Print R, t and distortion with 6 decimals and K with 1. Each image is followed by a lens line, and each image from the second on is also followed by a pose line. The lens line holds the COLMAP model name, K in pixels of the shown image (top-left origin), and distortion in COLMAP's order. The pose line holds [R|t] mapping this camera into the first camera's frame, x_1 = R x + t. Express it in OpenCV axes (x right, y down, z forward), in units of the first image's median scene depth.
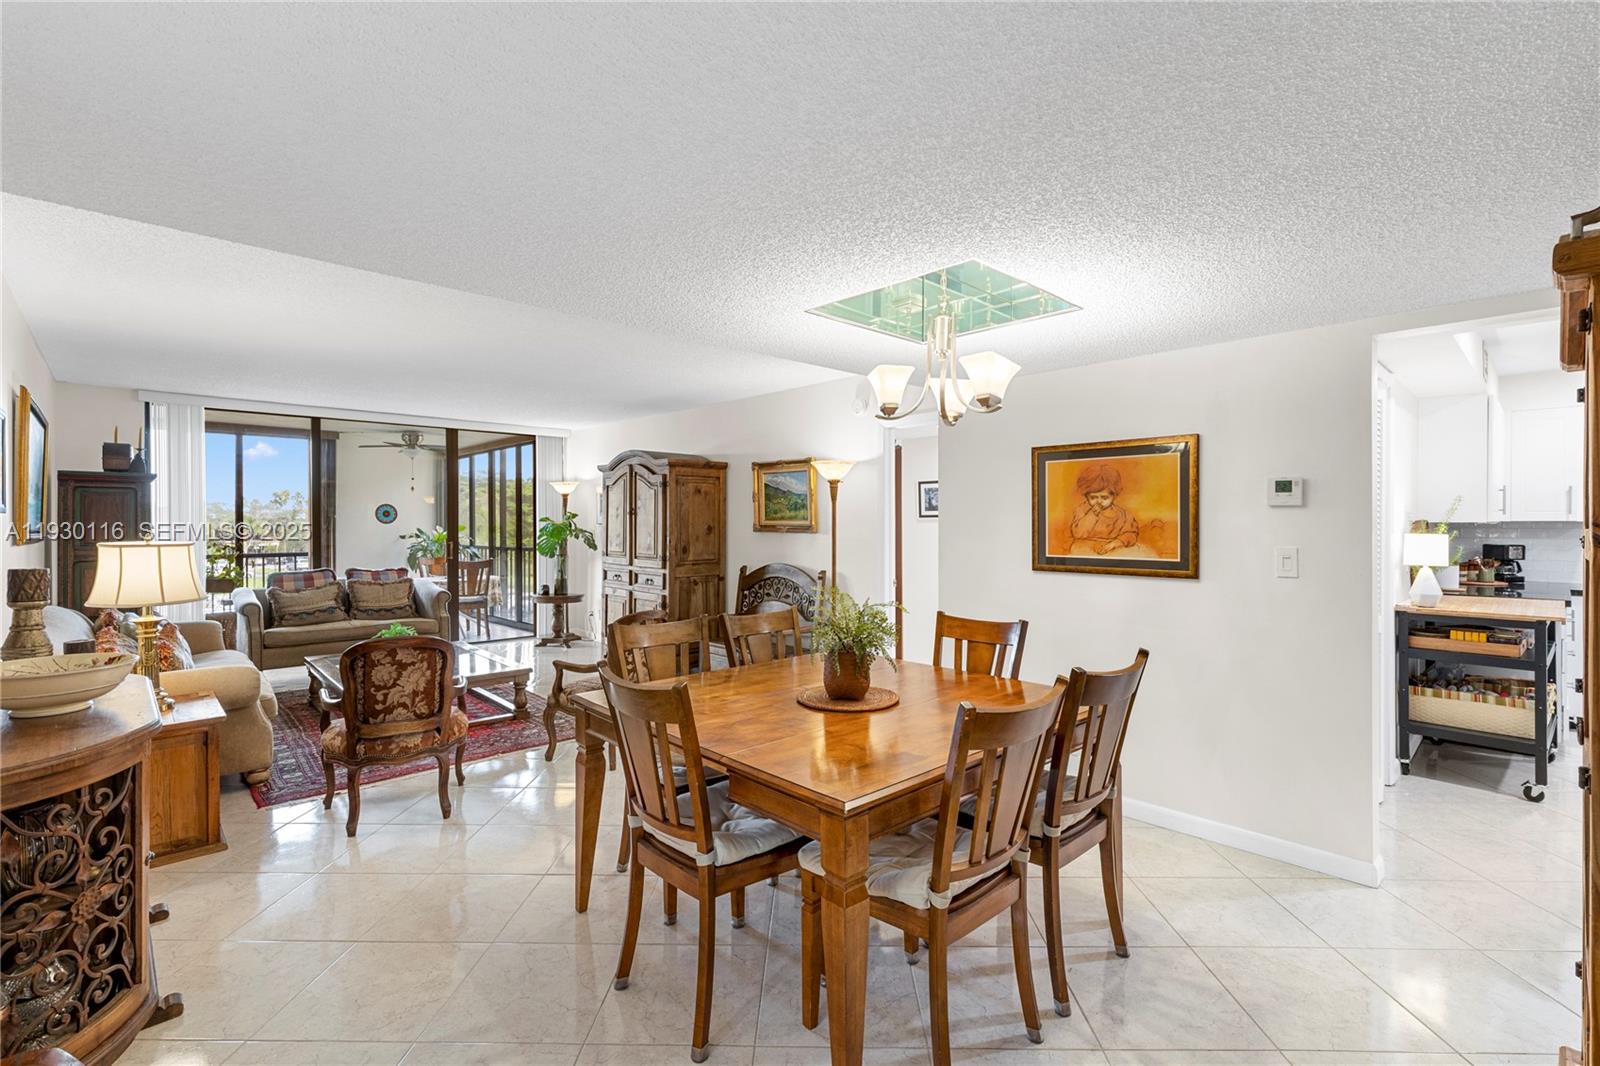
lens RADIAL K [[726.8, 0, 797.2], [0, 726.8, 529.1], [0, 0, 1]] dist [0.001313, 0.001414]
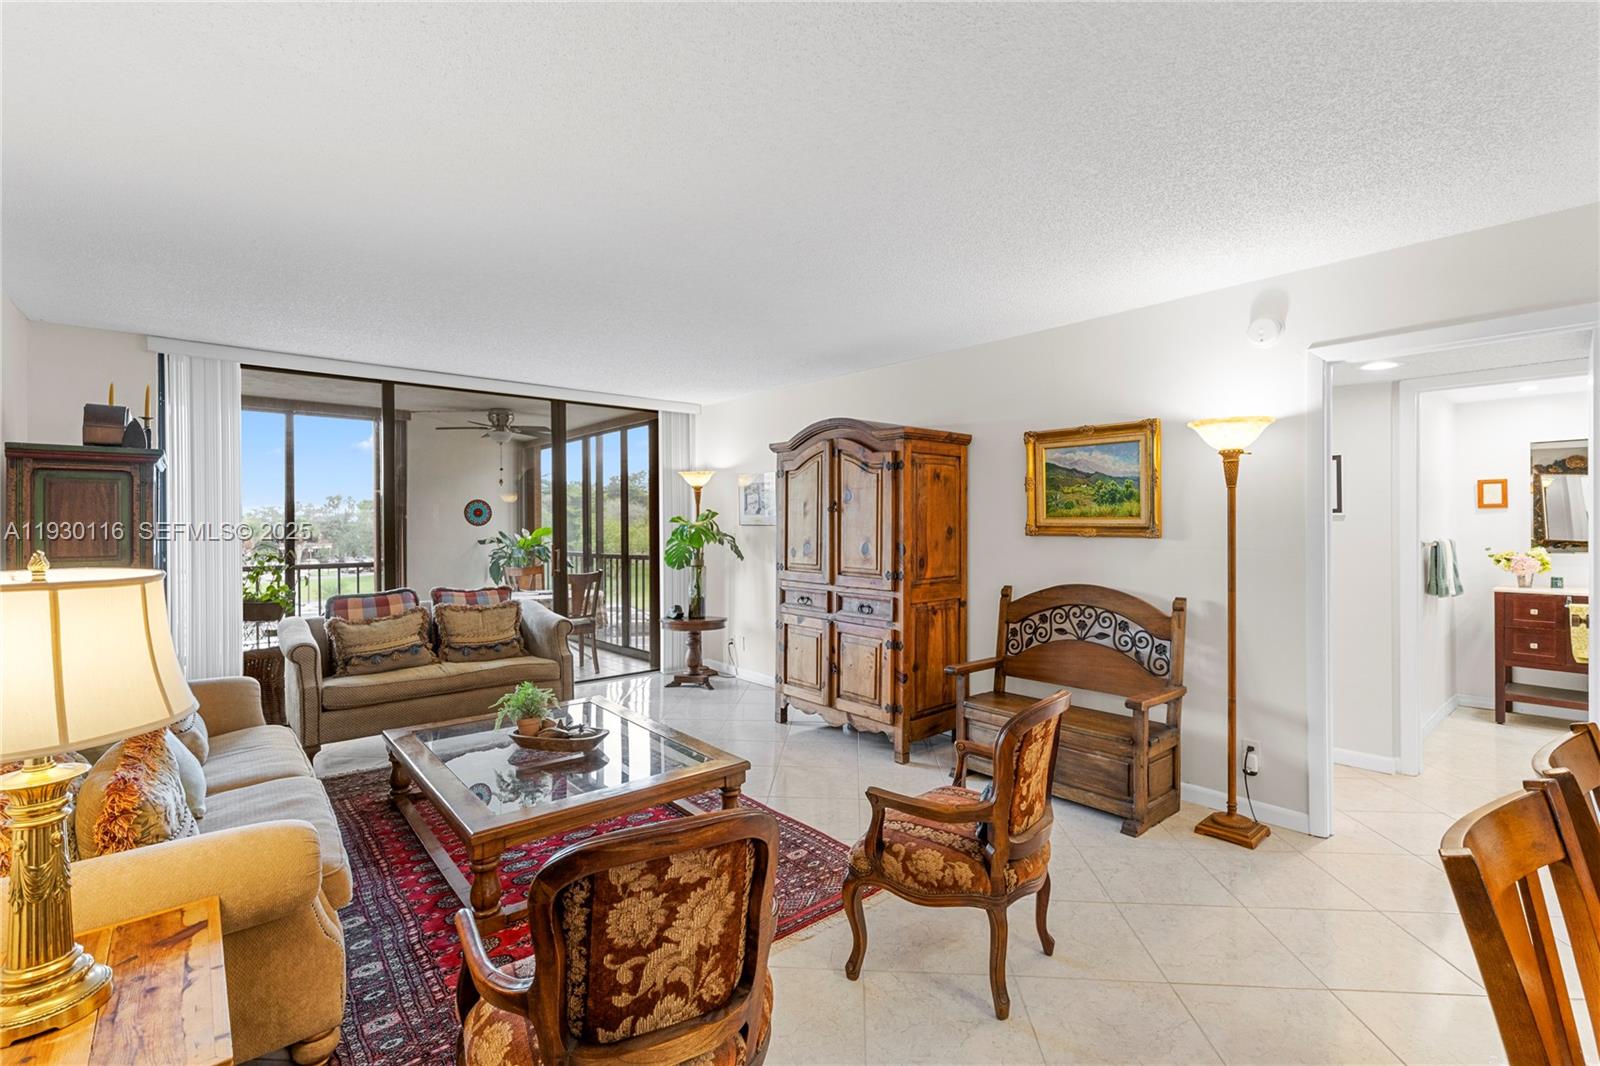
lens RADIAL K [[726.8, 0, 797.0], [0, 726.8, 529.5], [0, 0, 1]] dist [0.001313, 0.001414]
pose [[0.998753, -0.003347, -0.049806, -0.233778], [0.003286, 0.999994, -0.001321, -0.001770], [0.049810, 0.001155, 0.998758, 0.313715]]
